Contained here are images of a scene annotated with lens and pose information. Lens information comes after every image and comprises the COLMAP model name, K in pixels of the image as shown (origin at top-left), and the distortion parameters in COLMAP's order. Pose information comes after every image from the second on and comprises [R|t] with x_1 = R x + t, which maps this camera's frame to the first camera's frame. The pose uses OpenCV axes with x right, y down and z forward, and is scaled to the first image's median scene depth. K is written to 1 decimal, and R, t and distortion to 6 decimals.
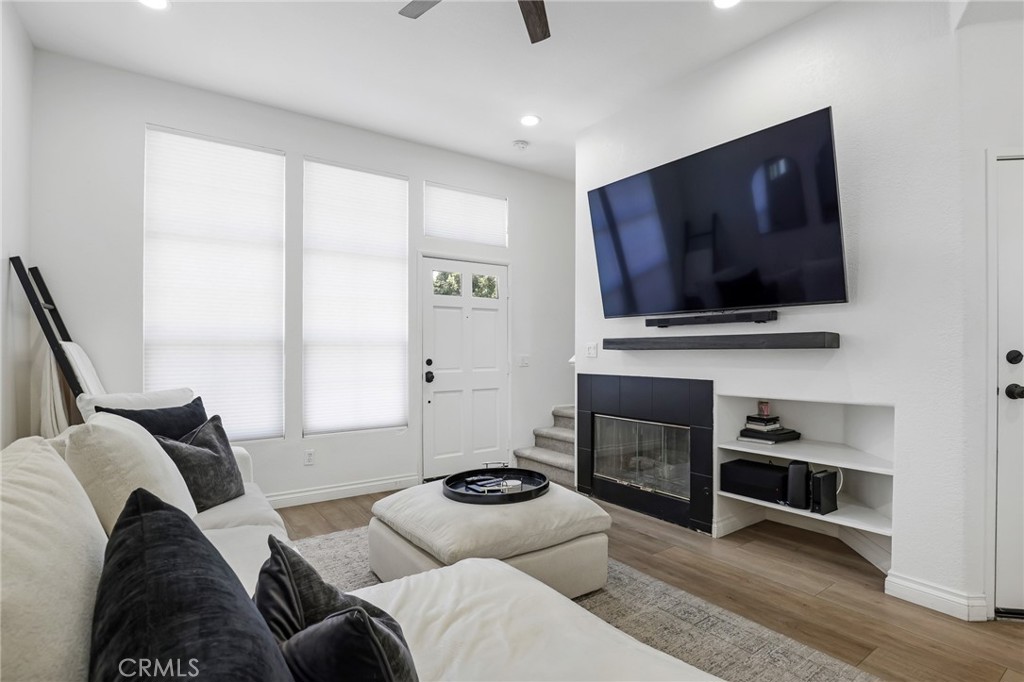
lens RADIAL K [[491.5, 0, 522.2], [0, 491.5, 355.4], [0, 0, 1]] dist [-0.023871, 0.000832]
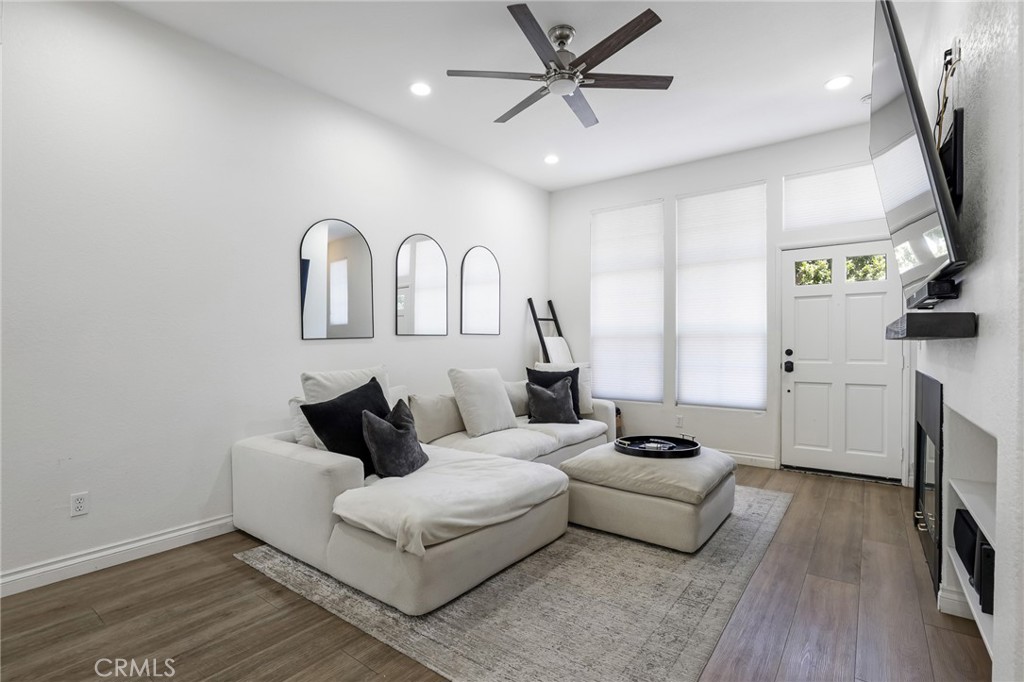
lens RADIAL K [[488.6, 0, 533.4], [0, 488.6, 345.6], [0, 0, 1]] dist [-0.028948, 0.005326]
pose [[0.326113, 0.008509, -0.945292, 0.834569], [-0.008161, 0.999948, 0.006185, -0.002799], [0.945296, 0.005698, 0.326165, 0.228610]]
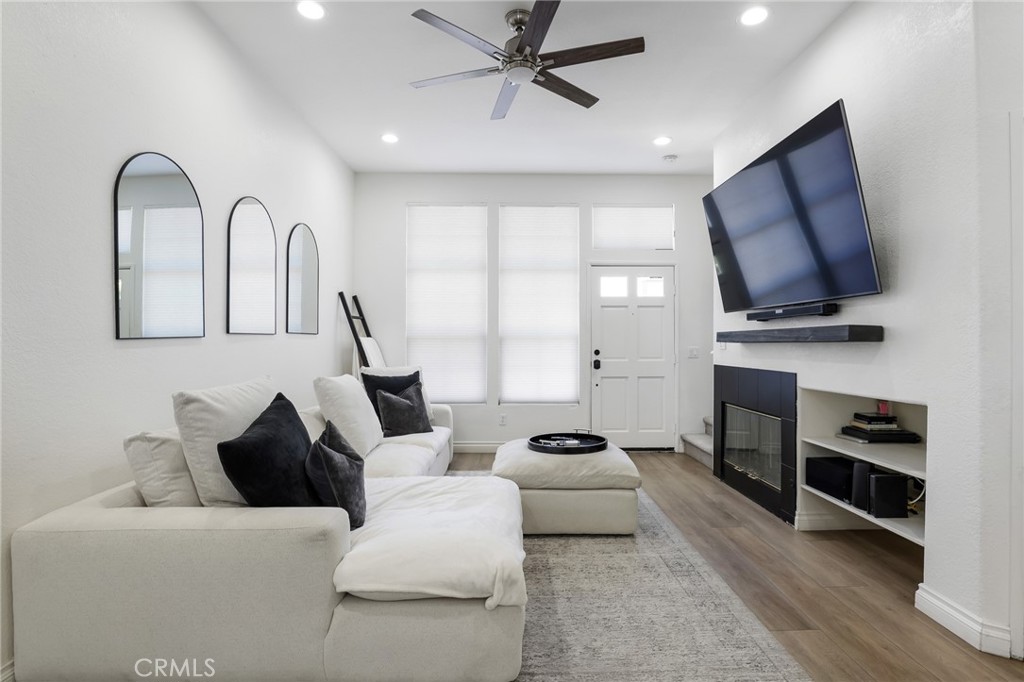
lens RADIAL K [[488.6, 0, 531.9], [0, 488.6, 344.0], [0, 0, 1]] dist [-0.028948, 0.005326]
pose [[0.830999, 0.004072, -0.556259, 0.487359], [-0.007690, 0.999962, -0.004168, -0.000578], [0.556221, 0.007741, 0.830999, -0.129267]]
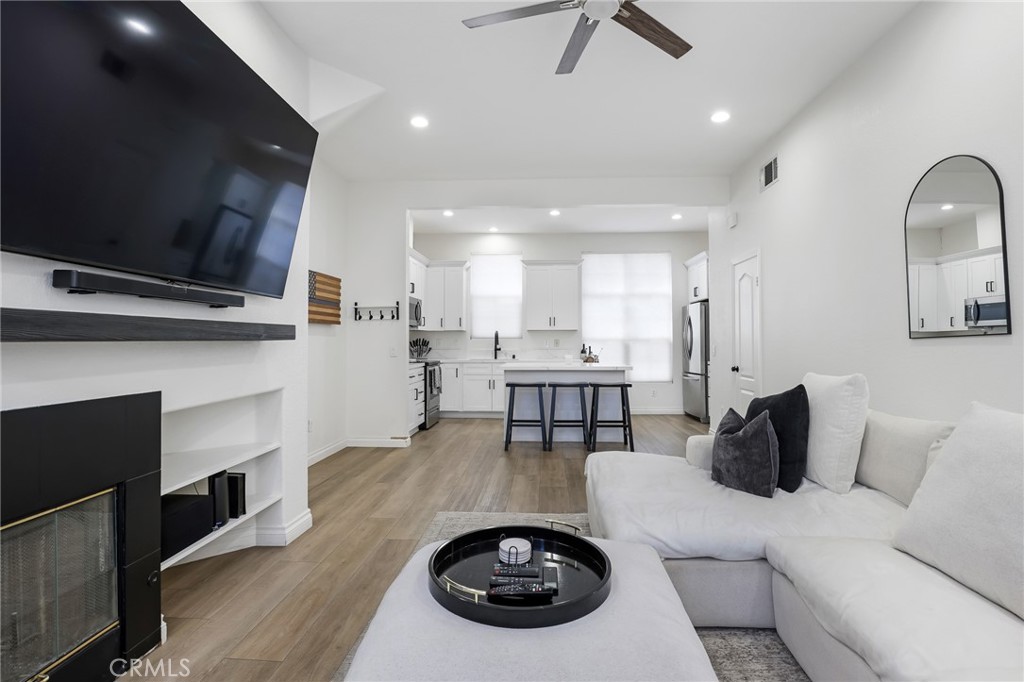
lens RADIAL K [[488.6, 0, 520.1], [0, 488.6, 326.8], [0, 0, 1]] dist [-0.028948, 0.005326]
pose [[-0.775148, 0.020864, 0.631435, -0.347415], [0.007289, 0.999683, -0.024084, -0.012035], [-0.631737, -0.014066, -0.775055, 1.177231]]
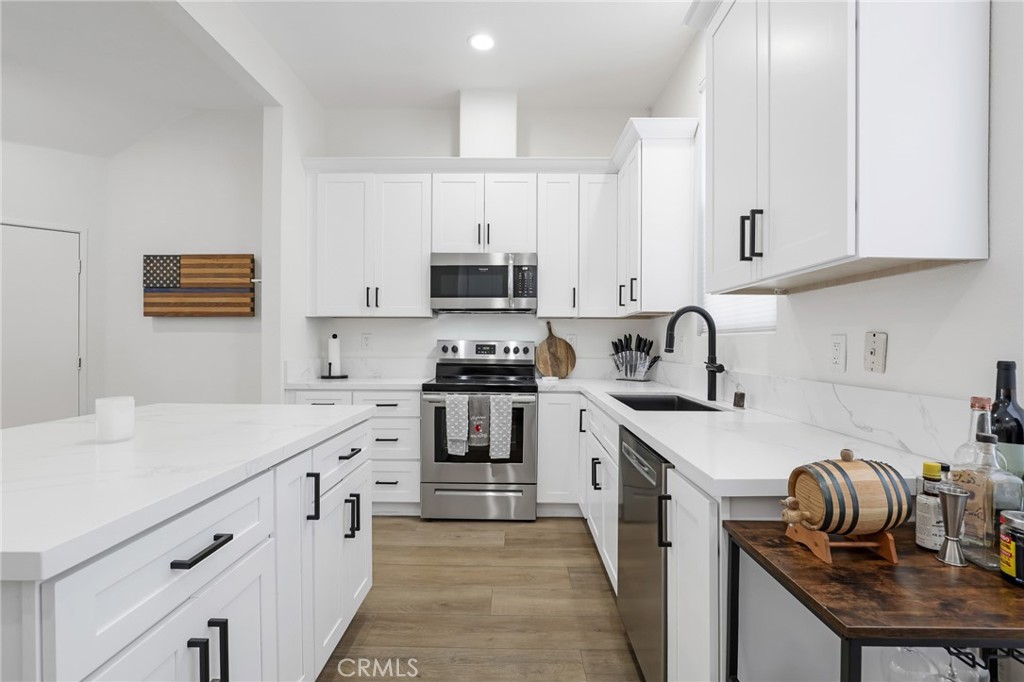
lens RADIAL K [[488.6, 0, 520.5], [0, 488.6, 343.3], [0, 0, 1]] dist [-0.028948, 0.005326]
pose [[0.582081, -0.000107, 0.813131, 0.564375], [0.002444, 0.999996, -0.001619, 0.005453], [-0.813127, 0.002930, 0.582079, -0.912003]]
